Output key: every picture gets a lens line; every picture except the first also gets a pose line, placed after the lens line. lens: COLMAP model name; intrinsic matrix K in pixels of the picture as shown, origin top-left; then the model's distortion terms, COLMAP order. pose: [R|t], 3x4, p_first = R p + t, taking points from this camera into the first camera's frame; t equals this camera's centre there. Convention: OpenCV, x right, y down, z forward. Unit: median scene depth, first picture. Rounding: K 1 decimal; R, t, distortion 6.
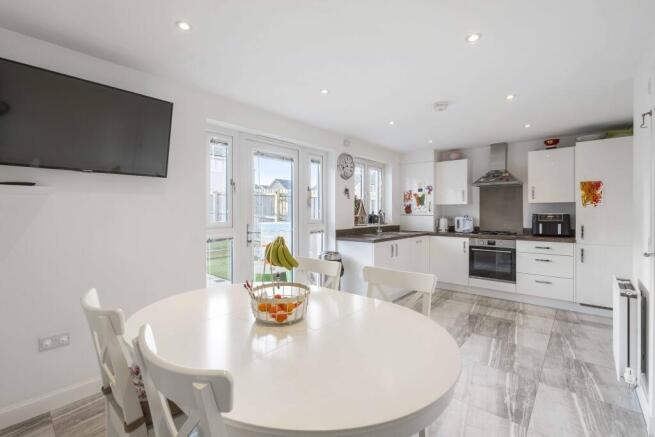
lens RADIAL K [[292.7, 0, 328.5], [0, 292.7, 212.9], [0, 0, 1]] dist [-0.003727, -0.001561]
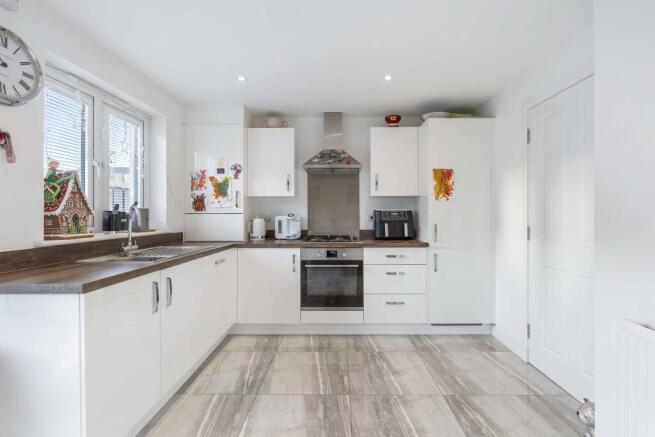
lens RADIAL K [[292.7, 0, 338.5], [0, 292.7, 214.7], [0, 0, 1]] dist [-0.003727, -0.001561]
pose [[0.758831, -0.002518, 0.651283, 0.138278], [0.005098, 0.999985, -0.002073, 0.015519], [-0.651267, 0.004893, 0.758833, 0.499382]]
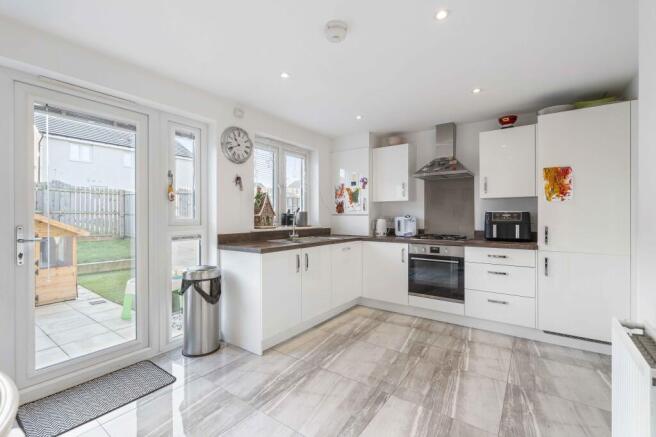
lens RADIAL K [[293.1, 0, 329.0], [0, 293.1, 216.8], [0, 0, 1]] dist [-0.003727, -0.001561]
pose [[0.995095, -0.001468, 0.098911, 0.211167], [0.001491, 0.999999, -0.000161, 0.015729], [-0.098911, 0.000308, 0.995096, 0.269658]]
